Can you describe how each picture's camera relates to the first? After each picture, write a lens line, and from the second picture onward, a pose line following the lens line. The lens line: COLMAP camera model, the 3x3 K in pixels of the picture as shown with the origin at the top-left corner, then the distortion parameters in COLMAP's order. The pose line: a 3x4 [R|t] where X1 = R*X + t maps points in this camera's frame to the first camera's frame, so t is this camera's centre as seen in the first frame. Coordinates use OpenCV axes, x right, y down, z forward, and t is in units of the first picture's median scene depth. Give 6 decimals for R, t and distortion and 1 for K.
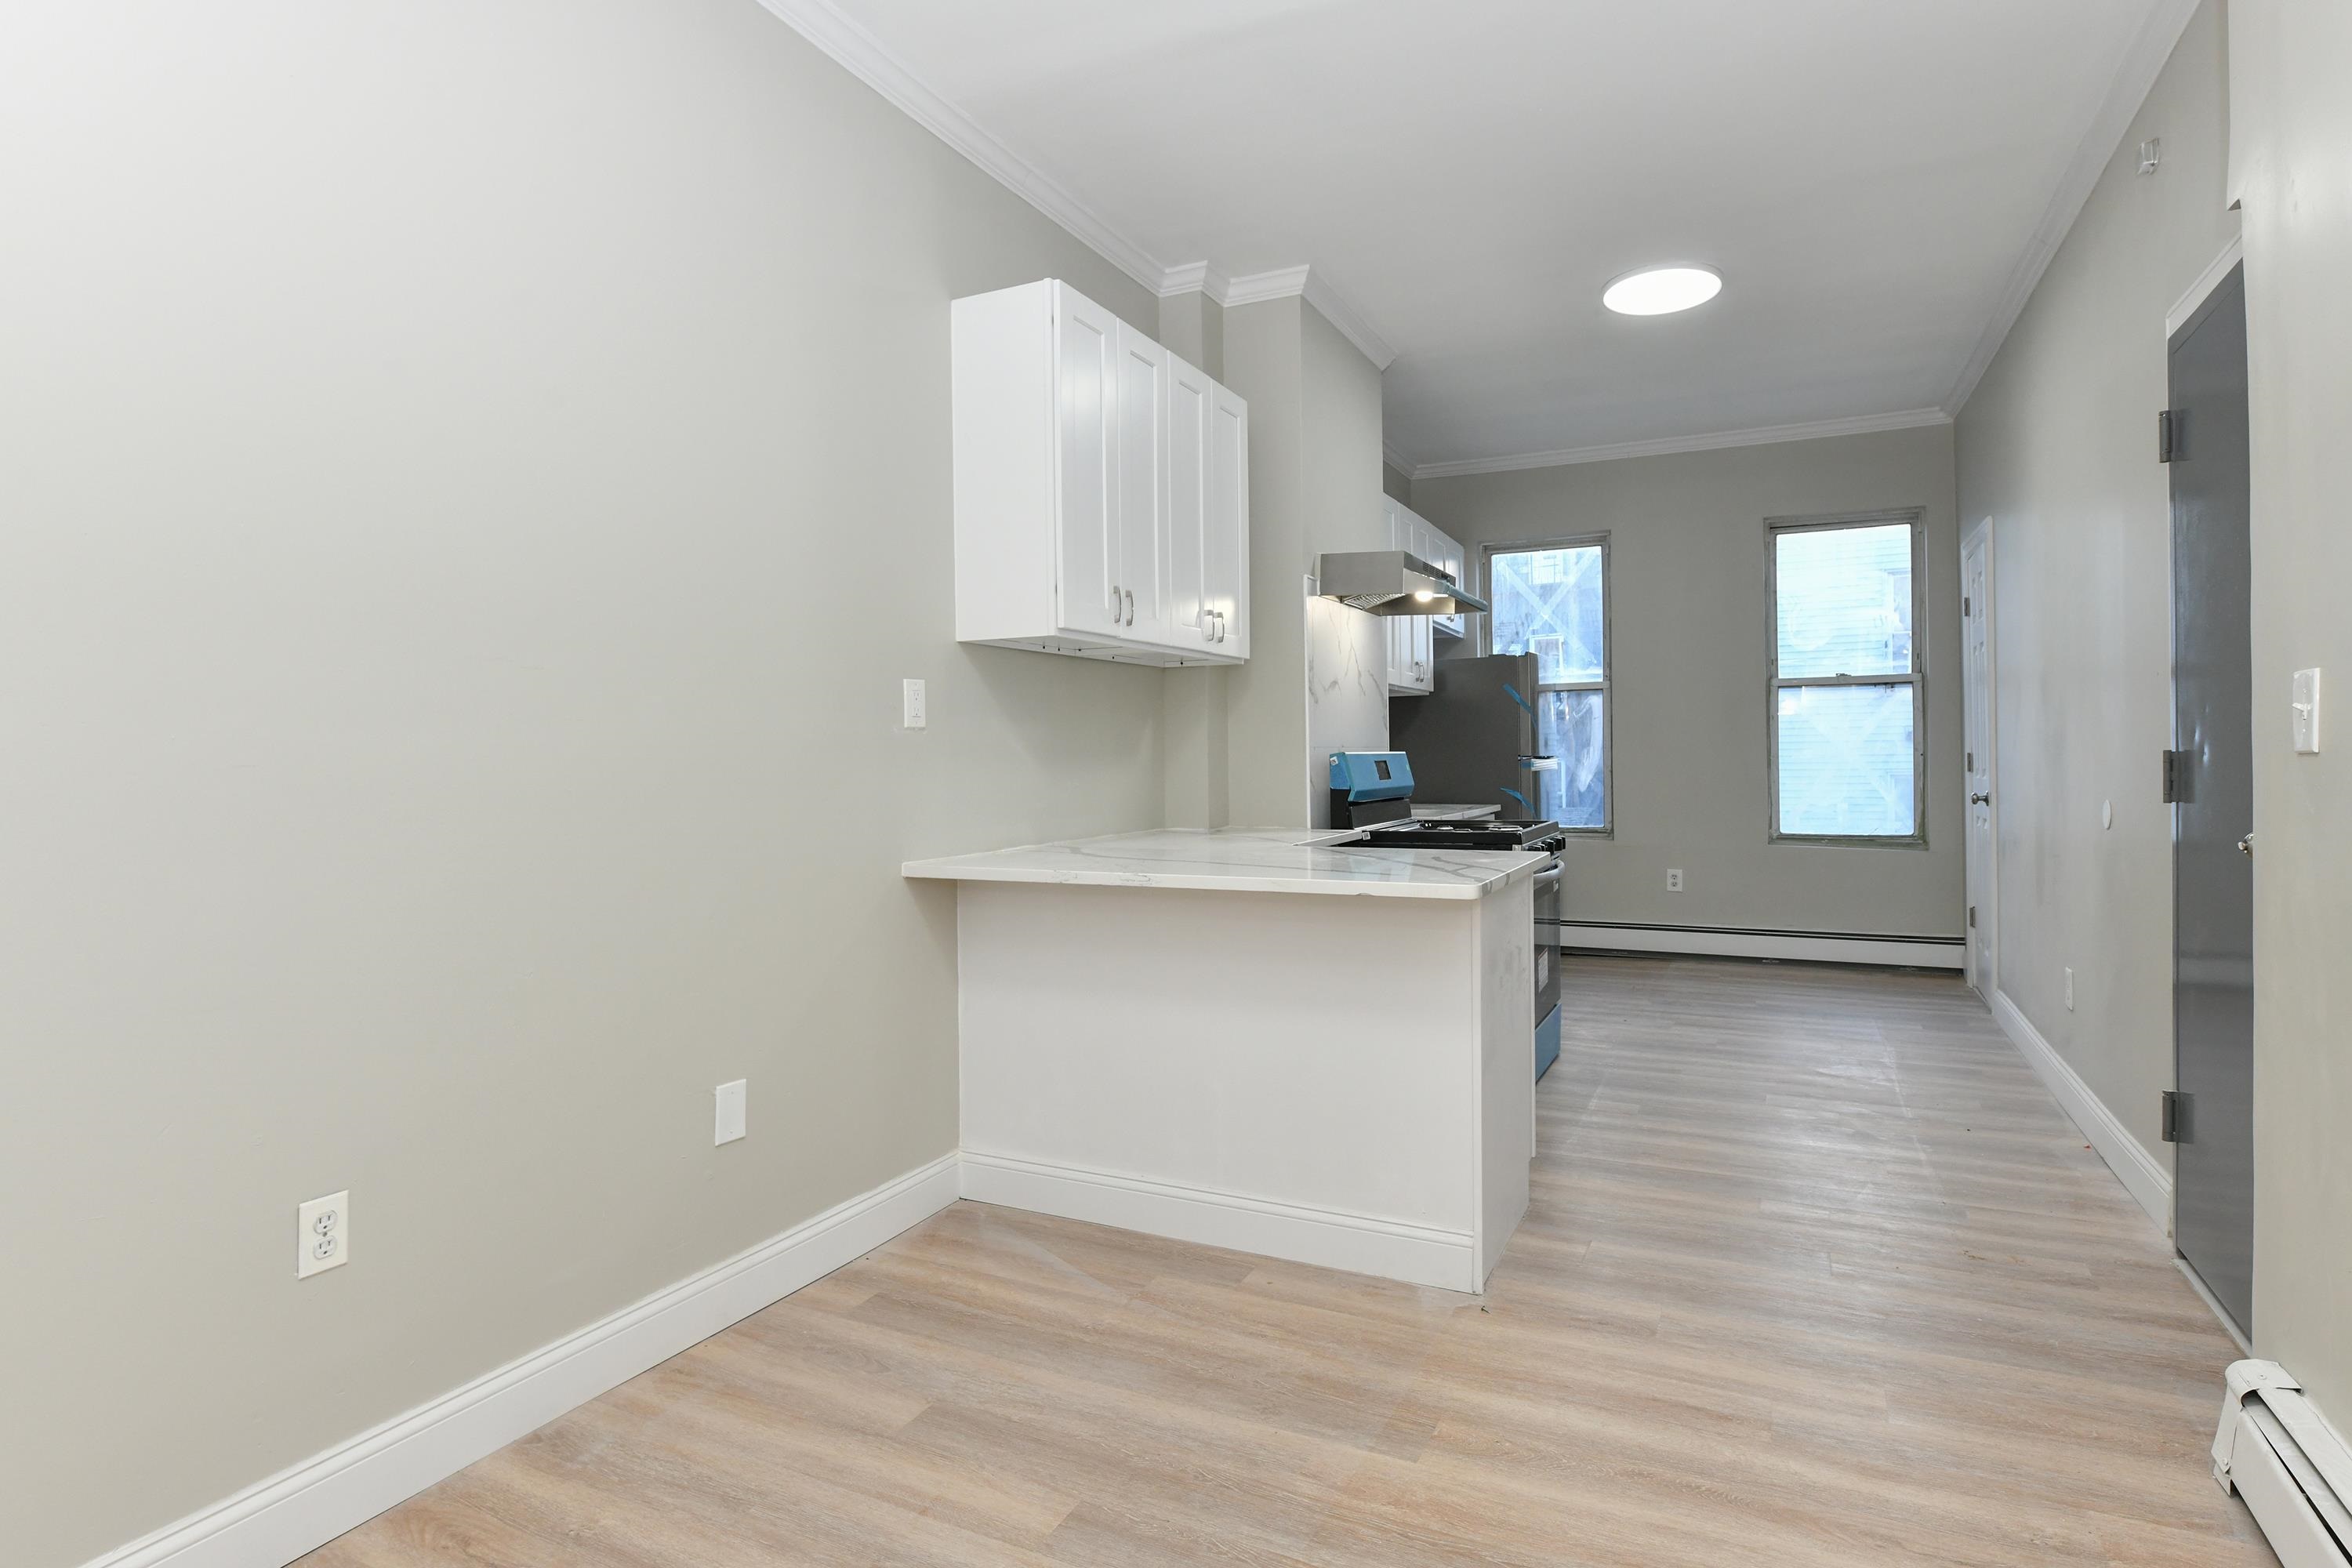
lens RADIAL K [[1165.7, 0, 1169.2], [0, 1165.7, 764.0], [0, 0, 1]] dist [0.004188, -0.003799]
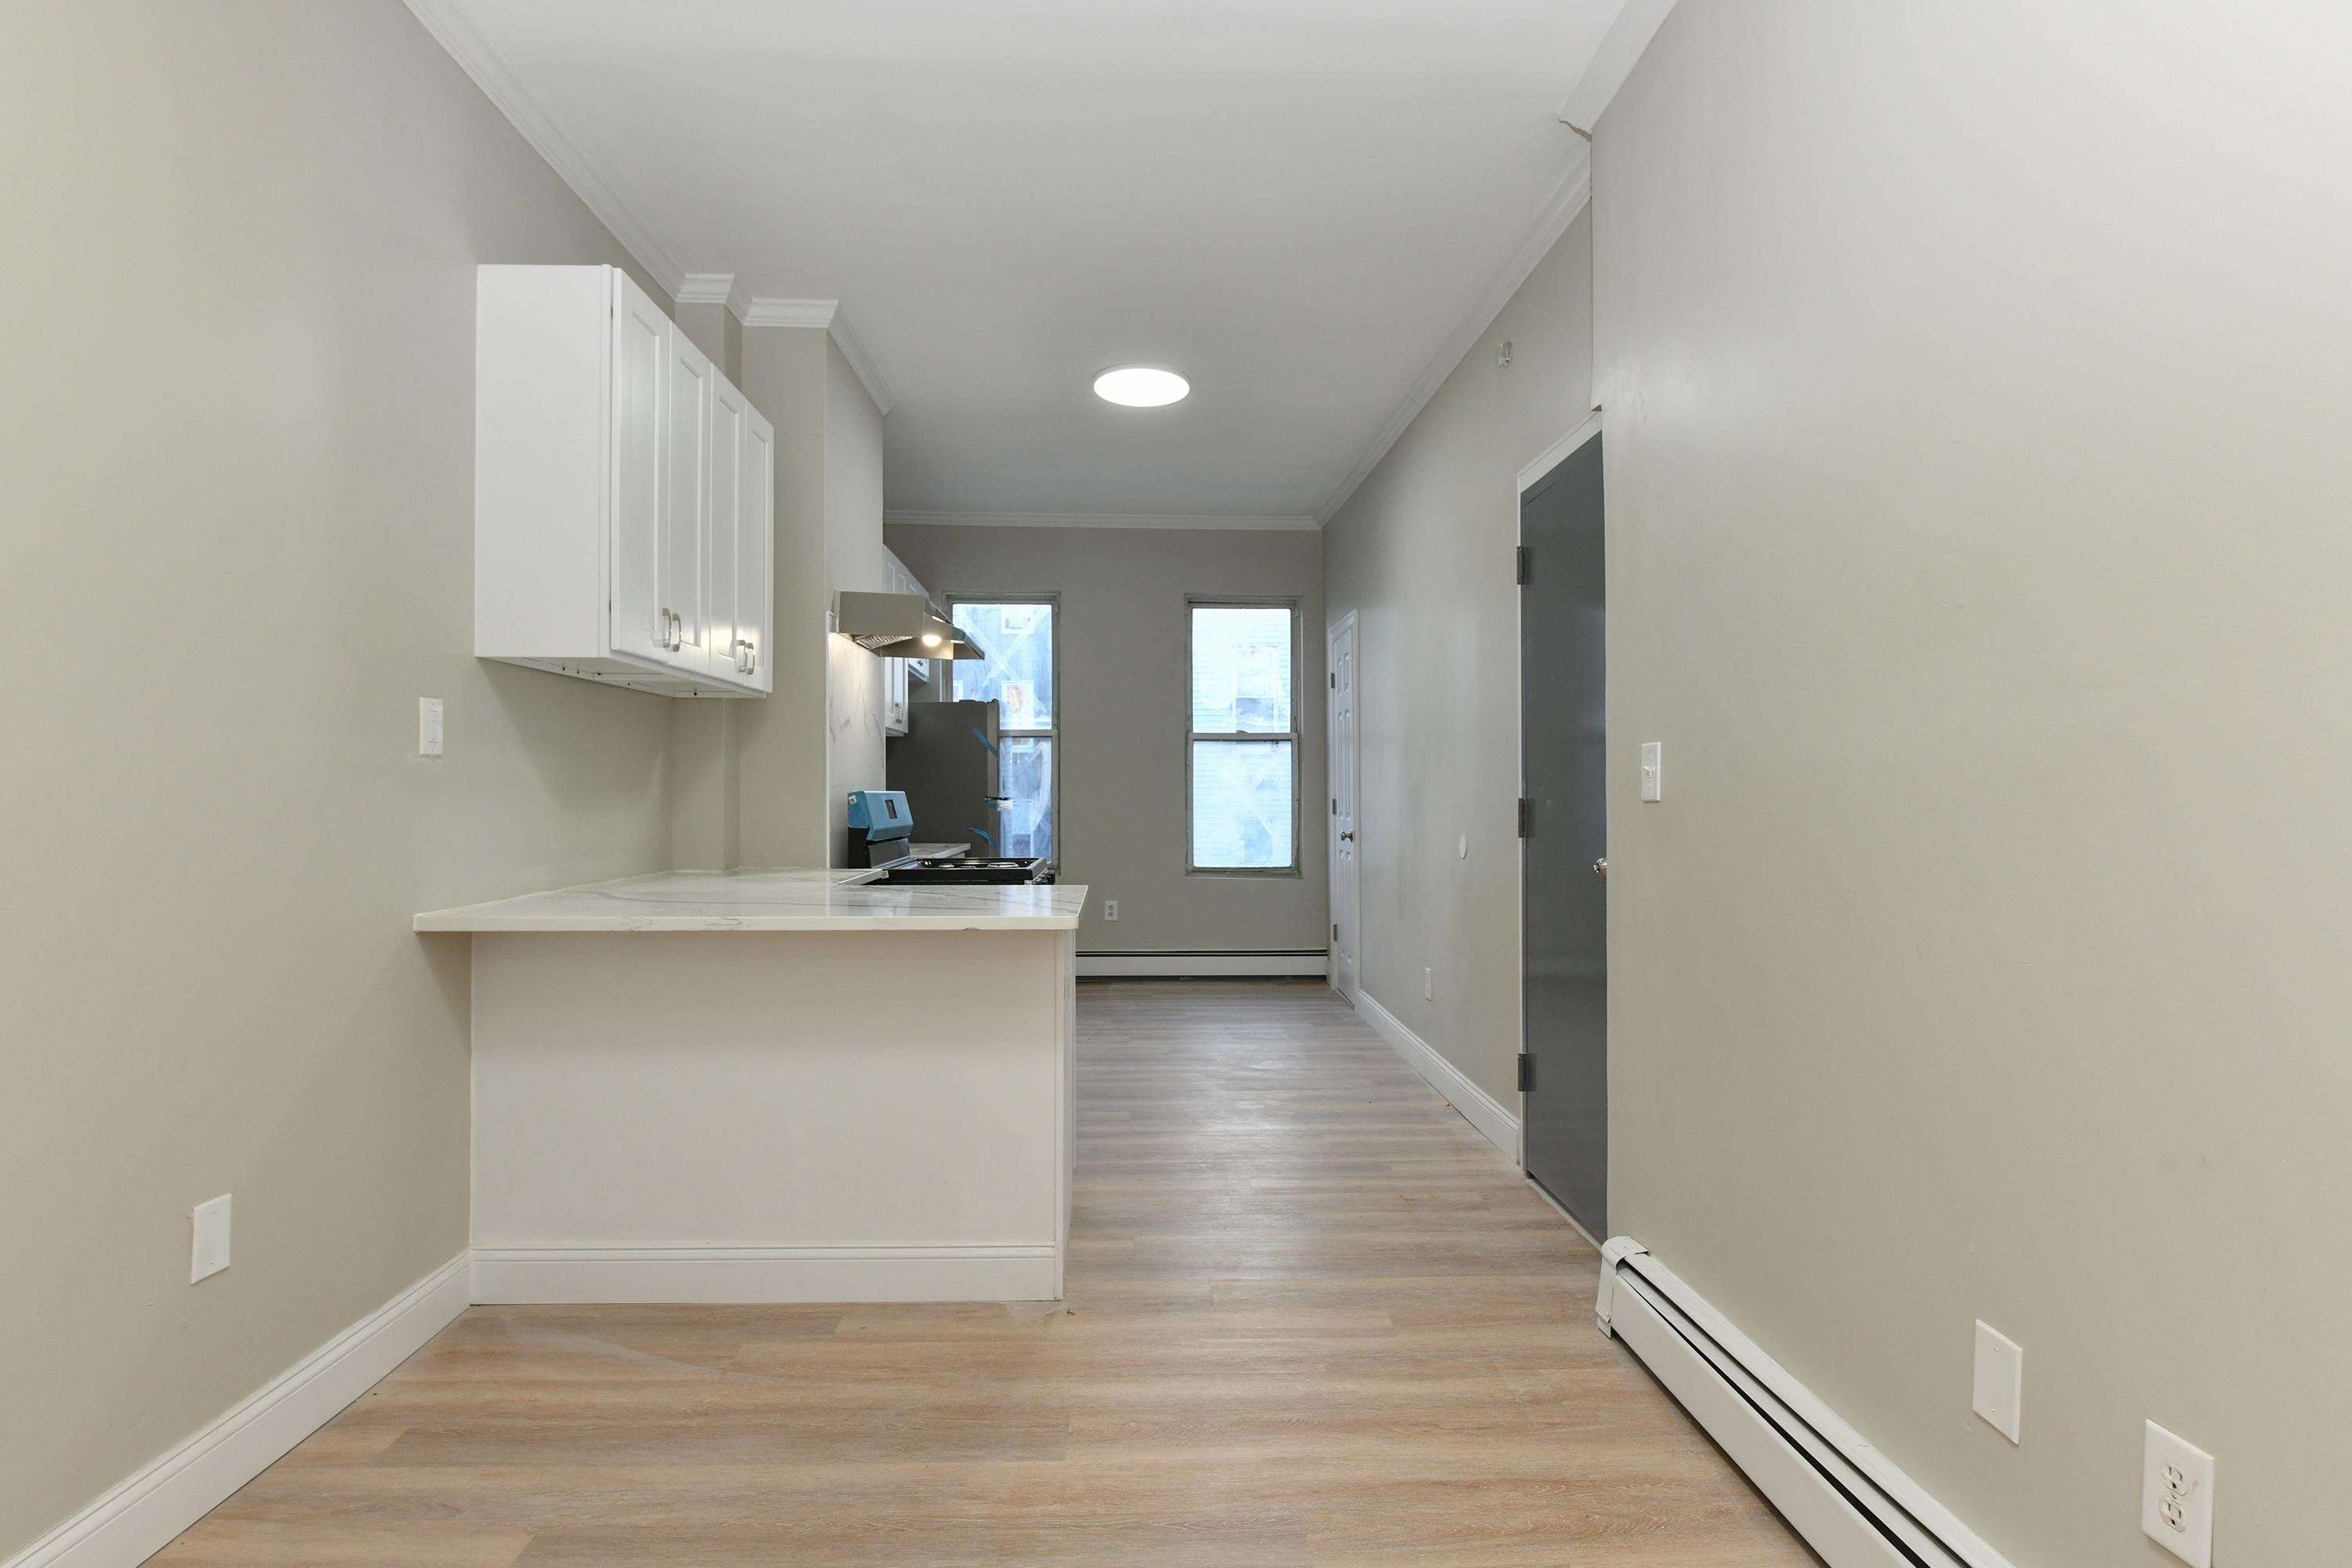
lens RADIAL K [[1165.7, 0, 1109.1], [0, 1165.7, 786.8], [0, 0, 1]] dist [0.004188, -0.003799]
pose [[0.891341, 0.015817, 0.453057, -0.114508], [-0.008836, 0.999807, -0.017520, 0.001766], [-0.453247, 0.011613, 0.891309, 0.012818]]
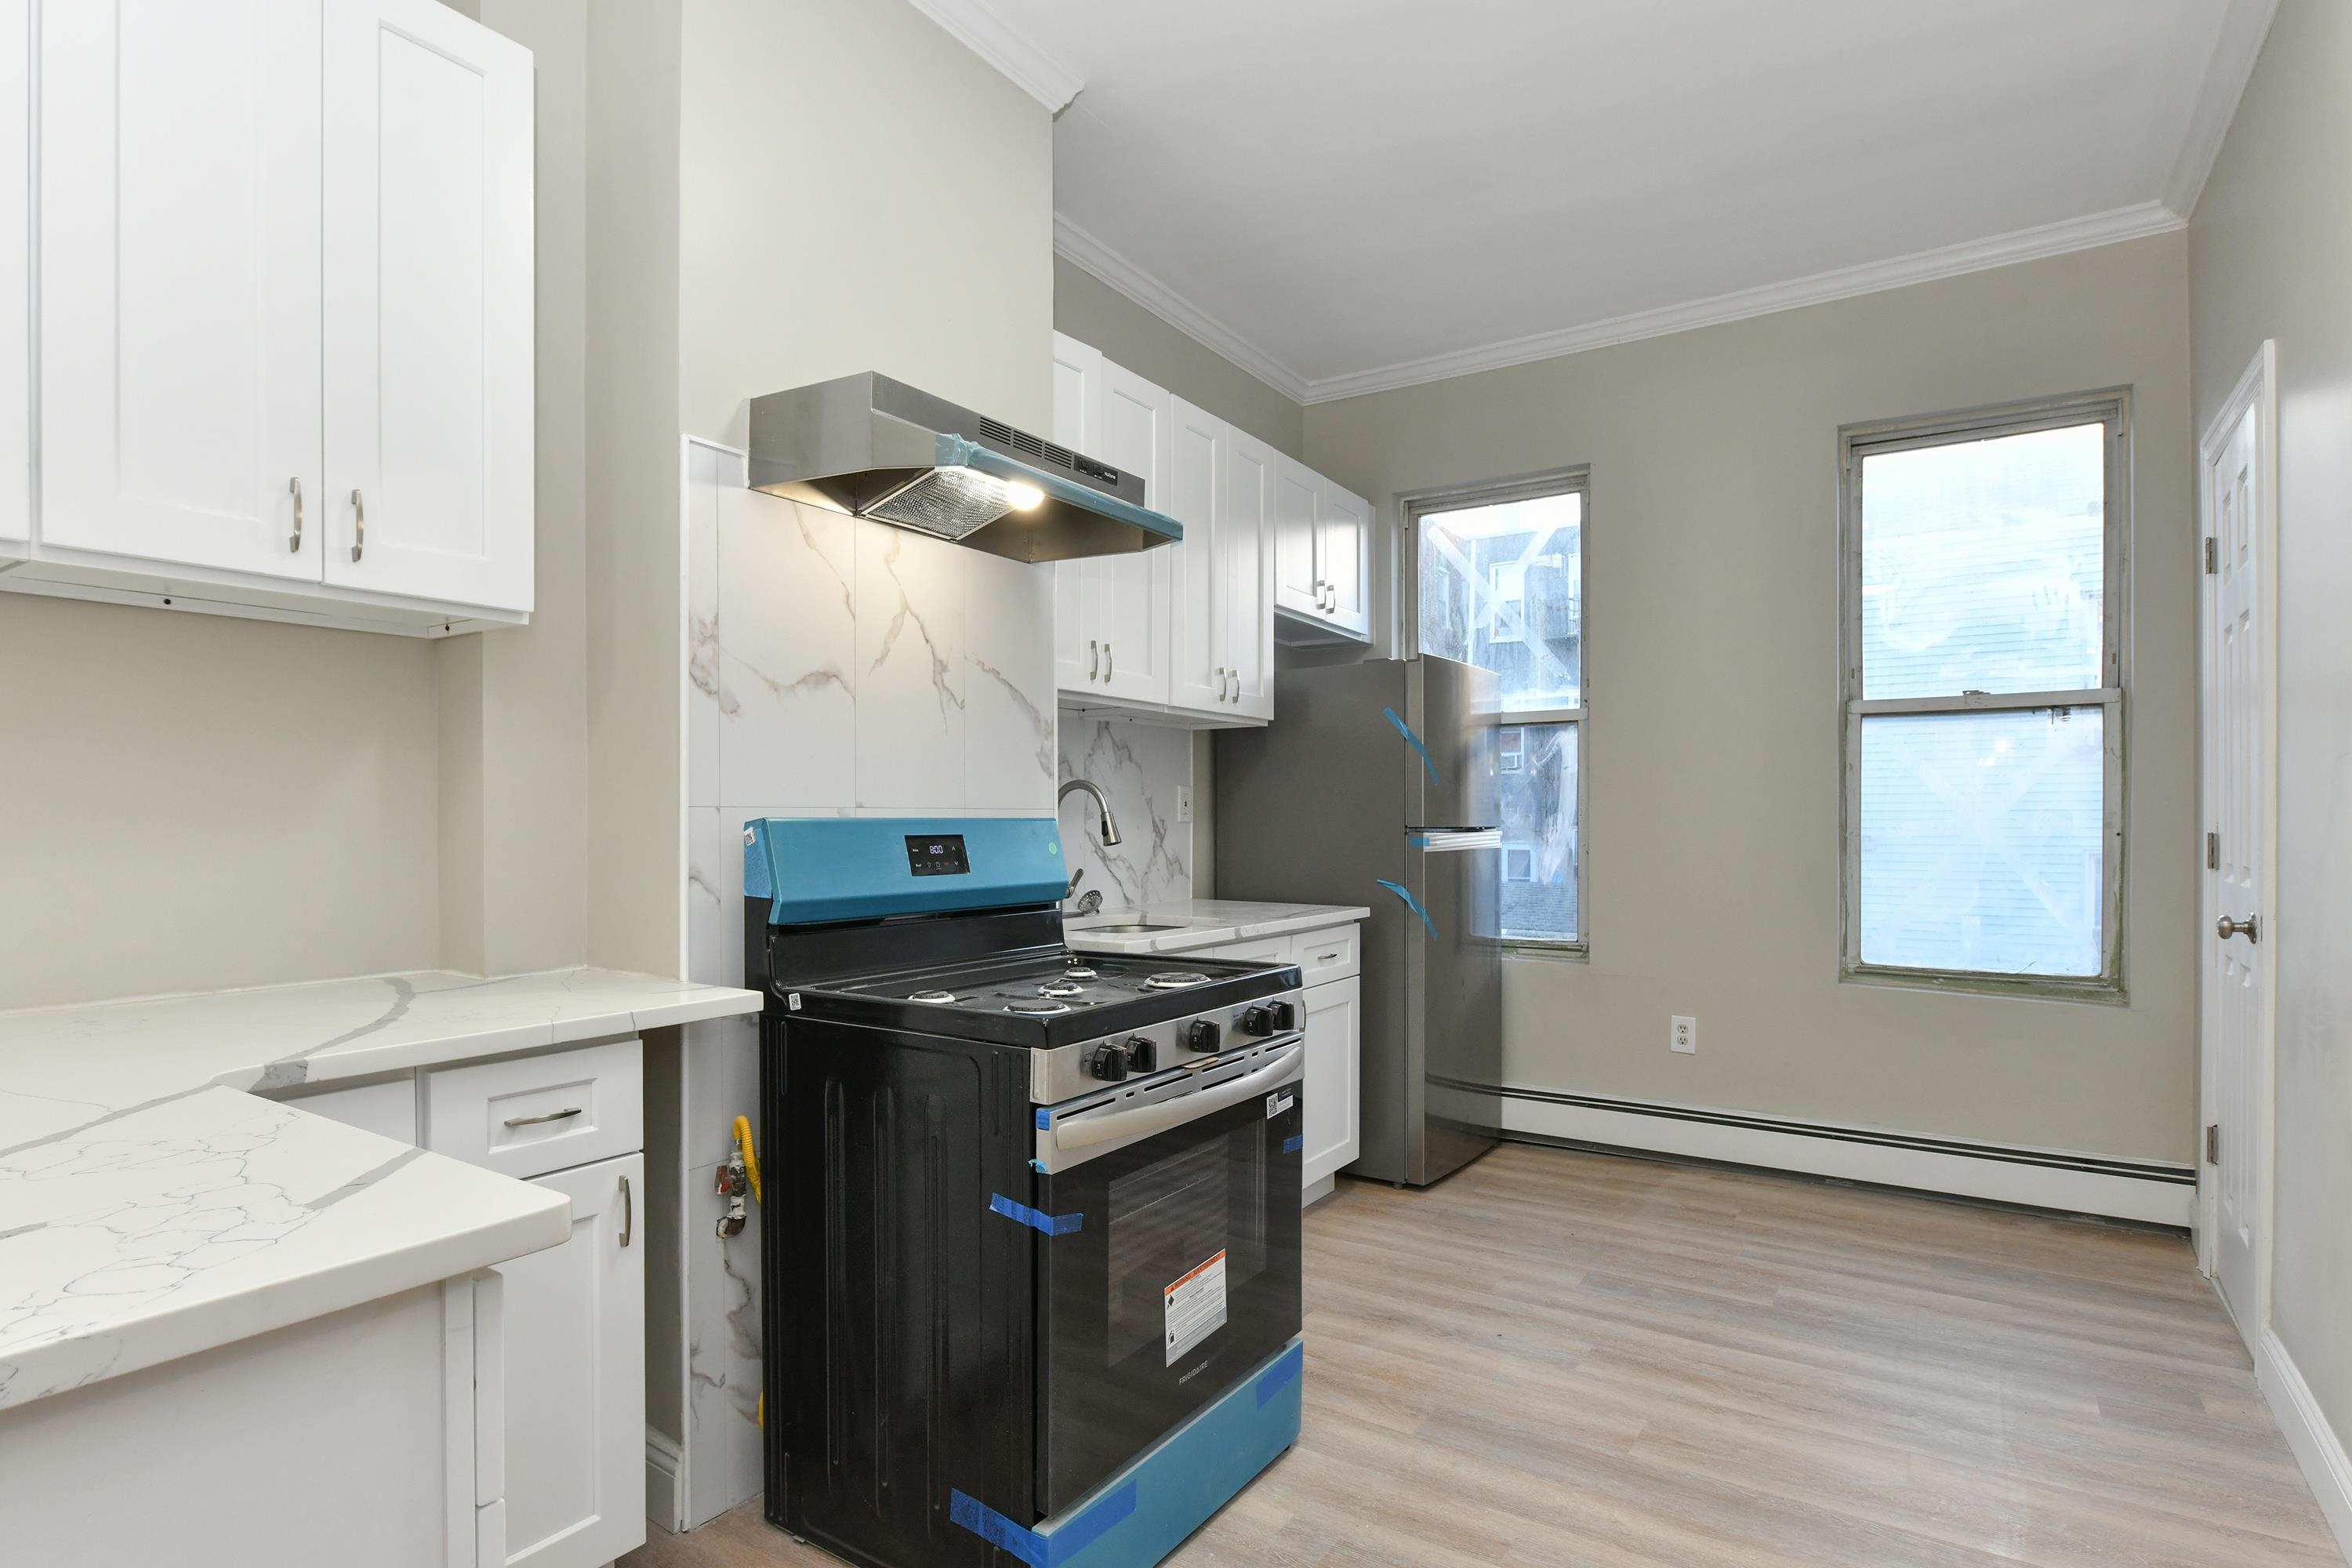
lens RADIAL K [[1165.7, 0, 1219.7], [0, 1165.7, 830.2], [0, 0, 1]] dist [0.004188, -0.003799]
pose [[0.995162, 0.012375, -0.097467, 0.390981], [-0.011995, 0.999918, 0.004484, -0.009985], [0.097514, -0.003293, 0.995229, 0.579390]]
